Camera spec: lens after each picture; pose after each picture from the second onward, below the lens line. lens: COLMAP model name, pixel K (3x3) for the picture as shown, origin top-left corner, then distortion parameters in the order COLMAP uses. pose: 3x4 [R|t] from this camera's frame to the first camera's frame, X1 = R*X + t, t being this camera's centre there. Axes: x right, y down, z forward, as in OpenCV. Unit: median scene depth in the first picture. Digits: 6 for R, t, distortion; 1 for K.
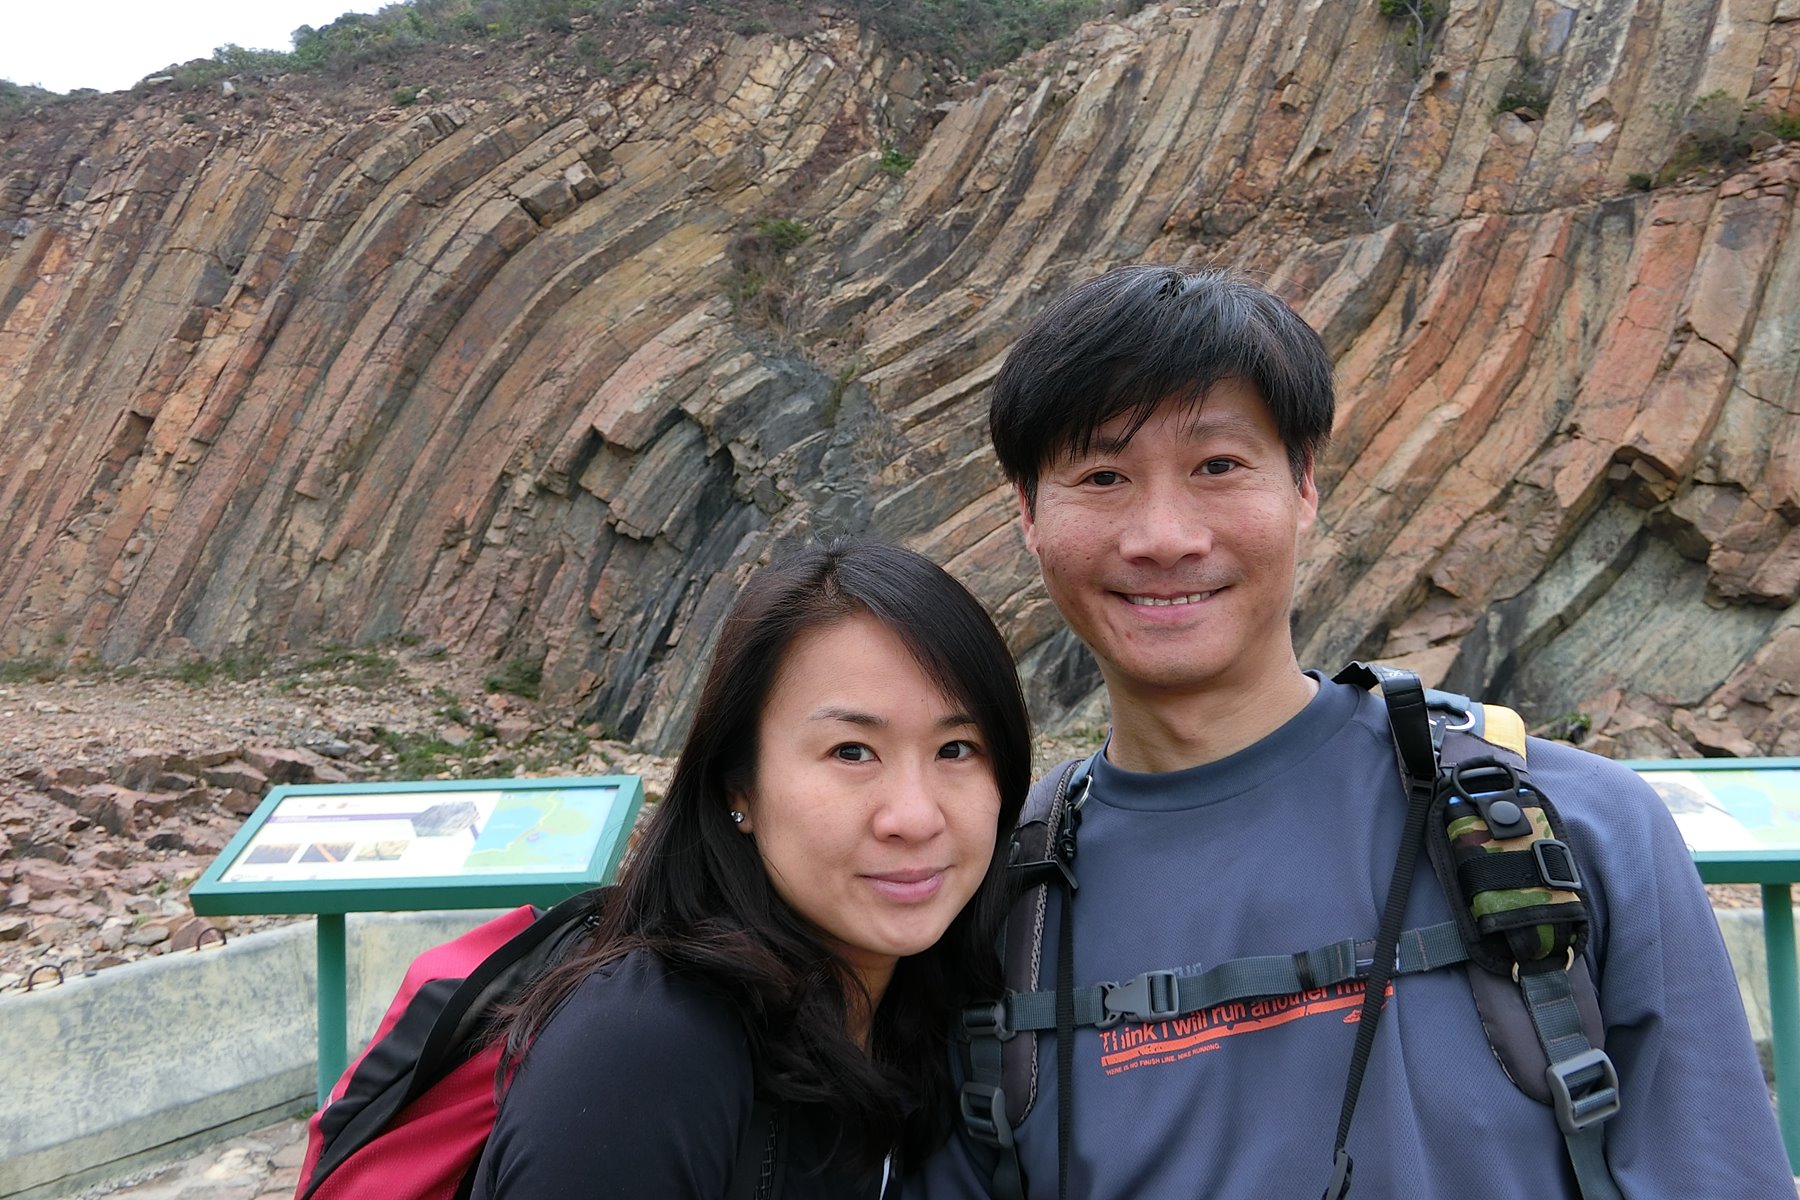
lens RADIAL K [[1339.6, 0, 898.0], [0, 1339.6, 606.2], [0, 0, 1]] dist [-0.034761, 0.022480]
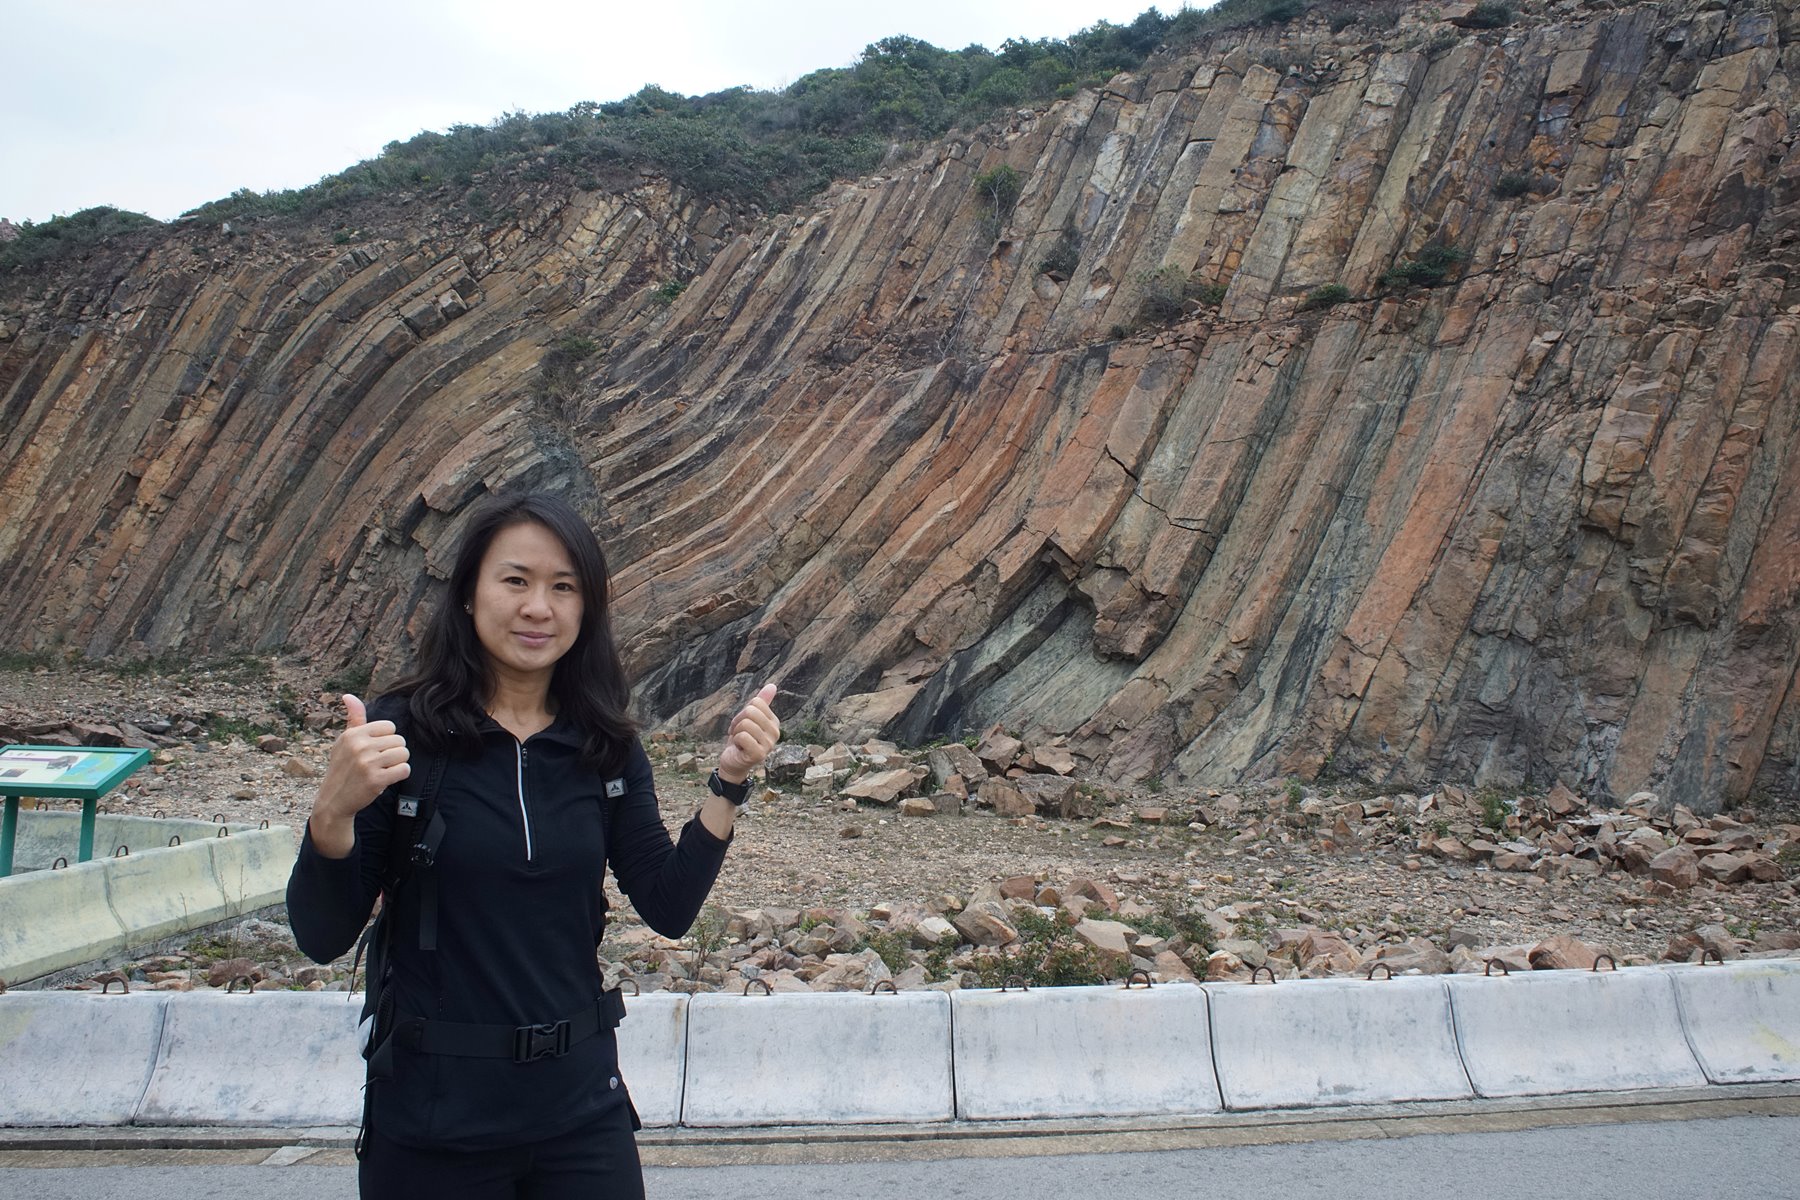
lens RADIAL K [[1222.5, 0, 902.9], [0, 1222.5, 593.7], [0, 0, 1]] dist [-0.090742, 0.075591]
pose [[0.995807, 0.028506, -0.086920, 0.360325], [-0.030437, 0.999317, -0.020970, -0.024642], [0.086262, 0.023528, 0.995995, -0.158140]]
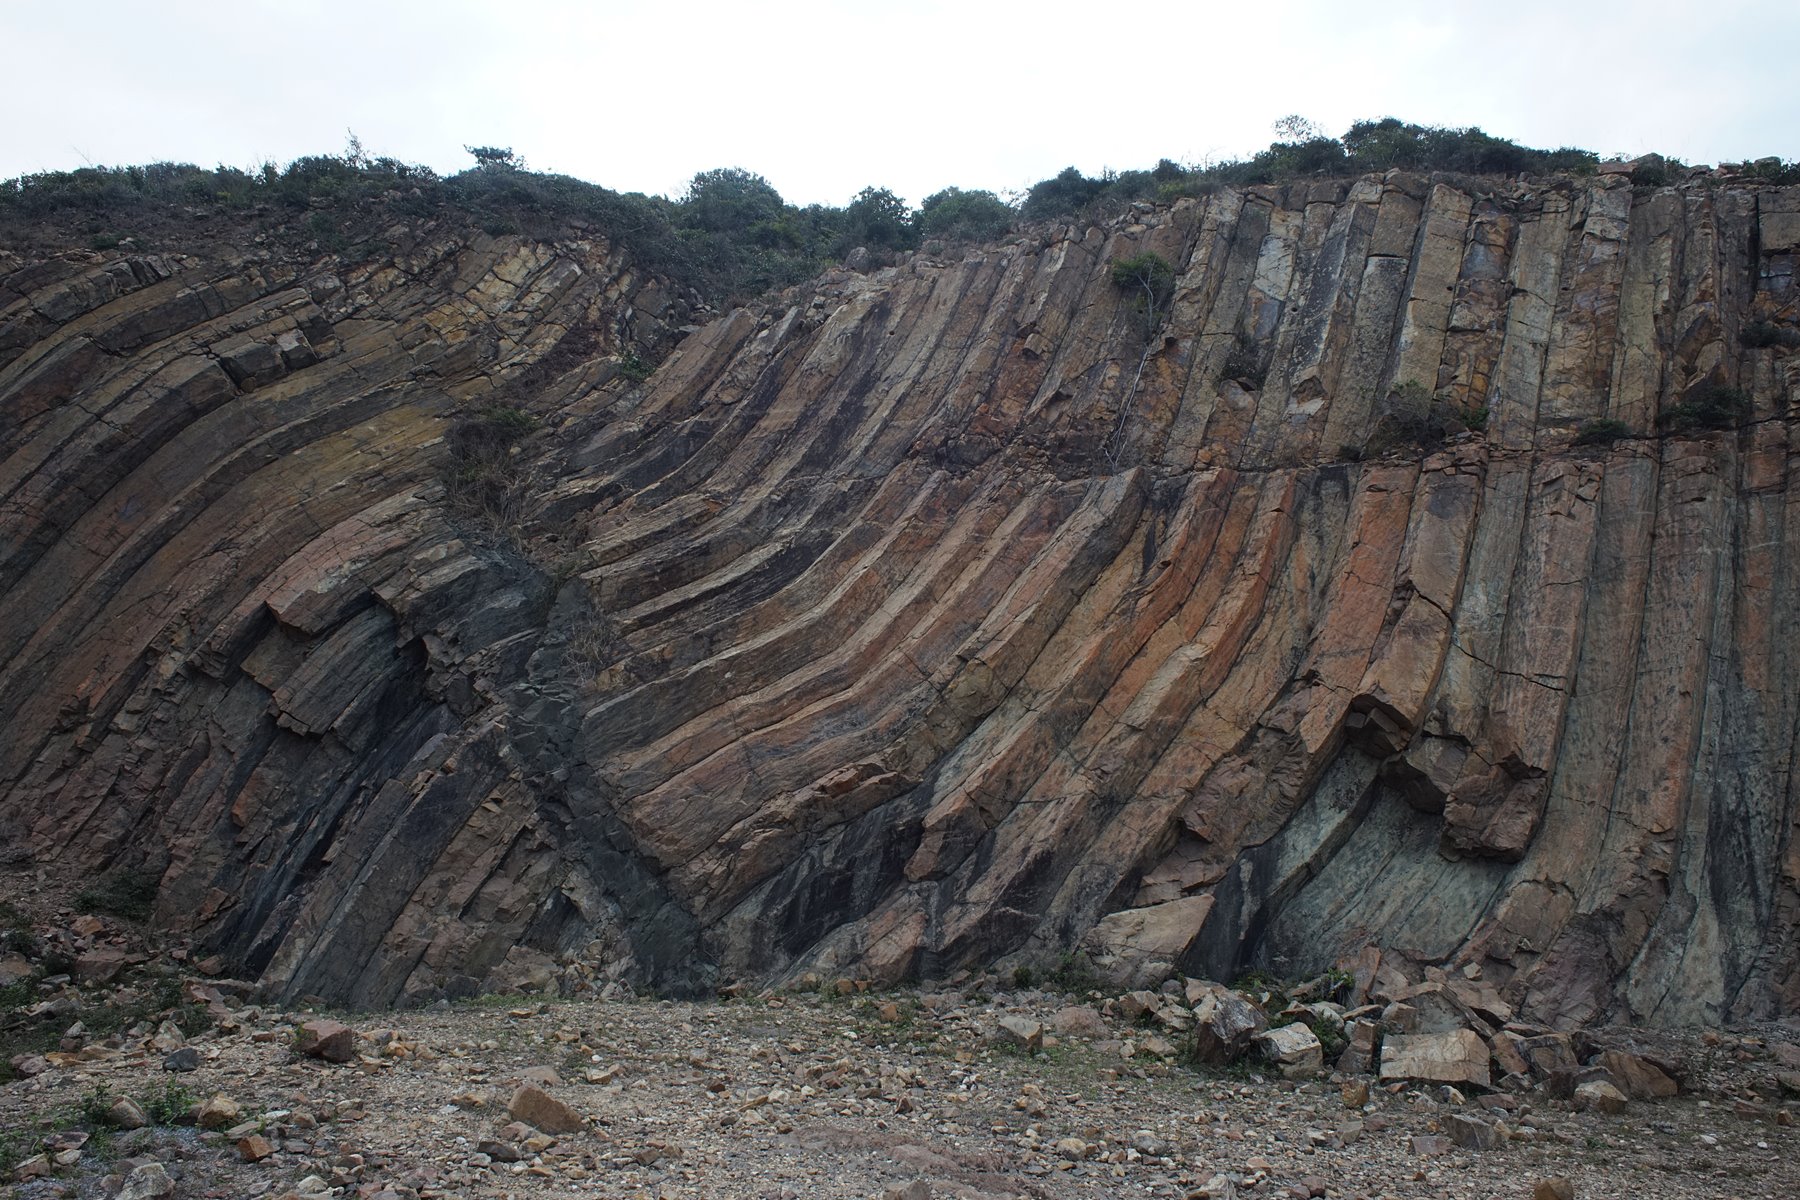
lens RADIAL K [[1217.9, 0, 903.7], [0, 1217.9, 591.4], [0, 0, 1]] dist [-0.089562, 0.076613]
pose [[0.967497, 0.086443, 0.237649, -0.009272], [-0.038365, 0.979058, -0.199936, -0.001256], [-0.249955, 0.184320, 0.950552, 0.144456]]
